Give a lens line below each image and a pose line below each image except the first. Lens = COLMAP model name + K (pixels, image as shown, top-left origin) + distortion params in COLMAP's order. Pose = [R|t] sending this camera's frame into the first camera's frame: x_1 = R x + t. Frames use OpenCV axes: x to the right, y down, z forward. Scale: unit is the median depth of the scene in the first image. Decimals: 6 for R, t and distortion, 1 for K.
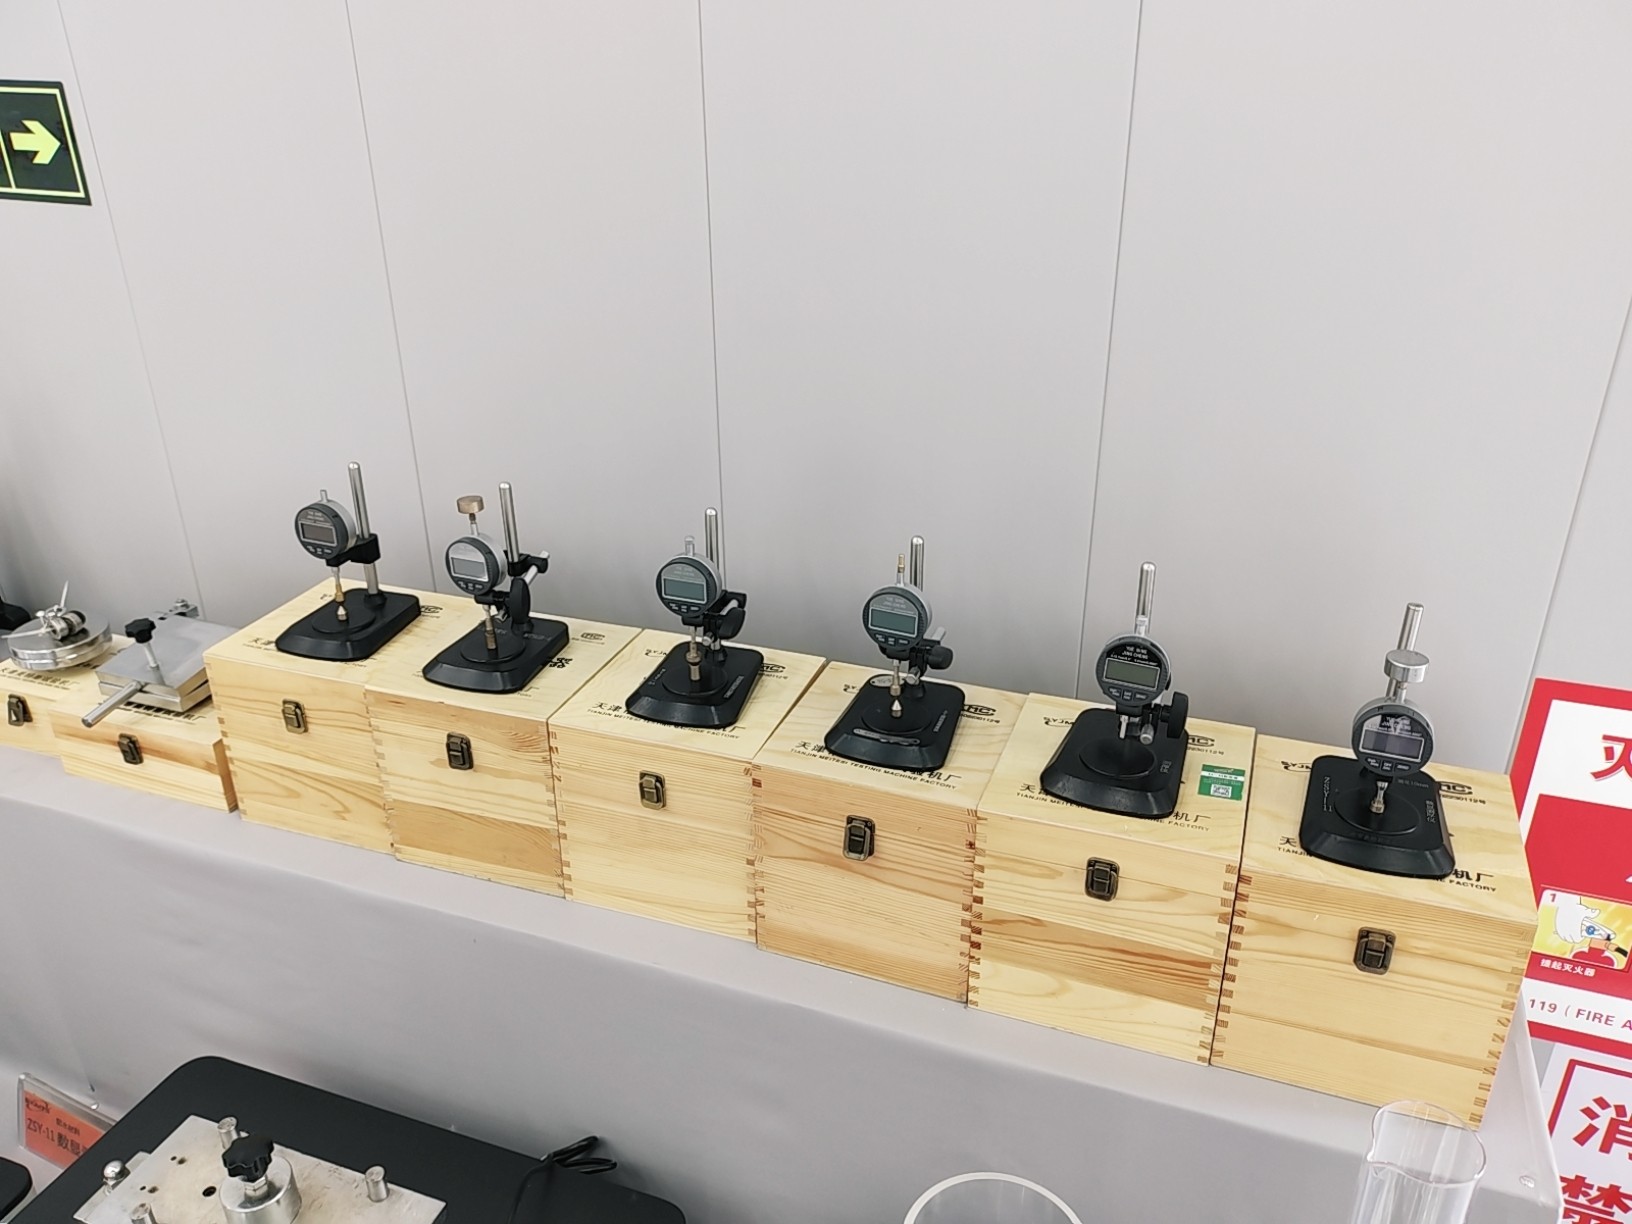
lens RADIAL K [[1288.3, 0, 815.4], [0, 1288.3, 611.0], [0, 0, 1]] dist [-0.004692, -0.007068]
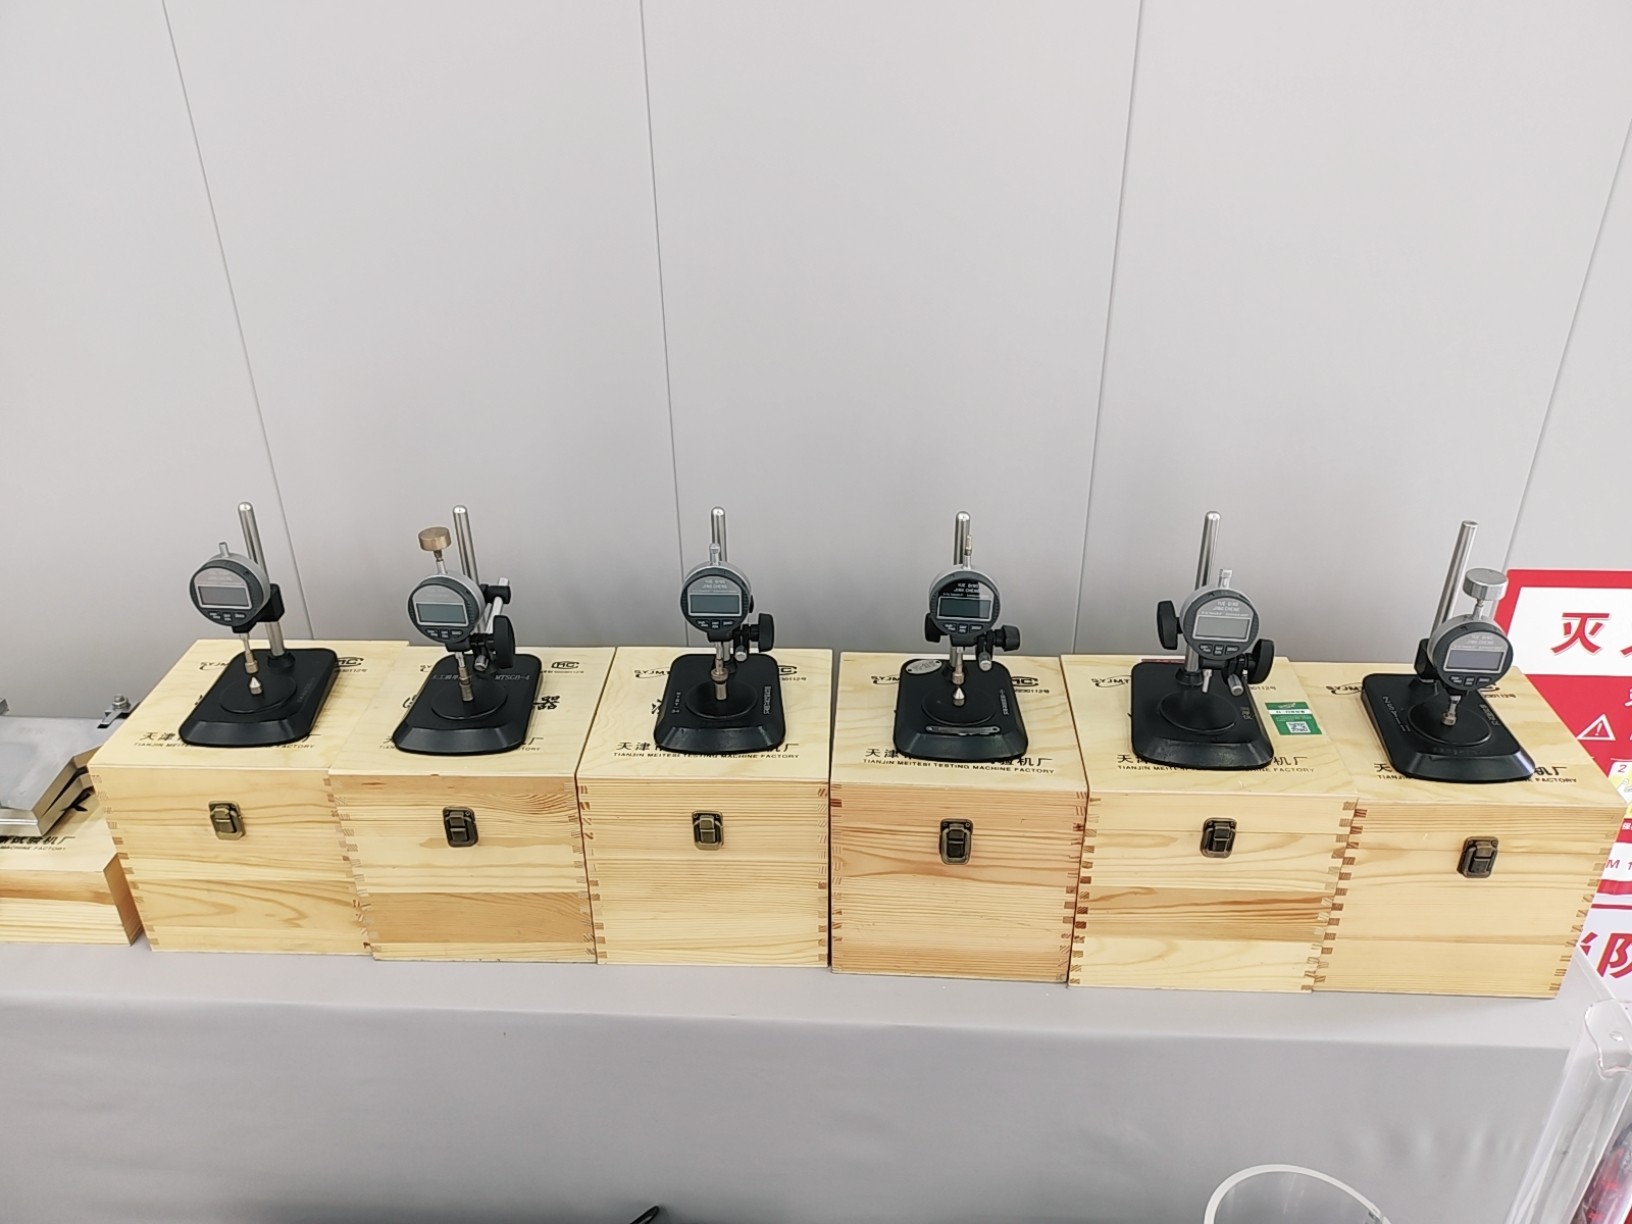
lens RADIAL K [[1288.3, 0, 817.8], [0, 1288.3, 611.9], [0, 0, 1]] dist [-0.004692, -0.007068]
pose [[0.952412, -0.148548, 0.266166, -0.272605], [0.131893, 0.988071, 0.079500, -0.072849], [-0.274801, -0.040611, 0.960643, 0.125479]]
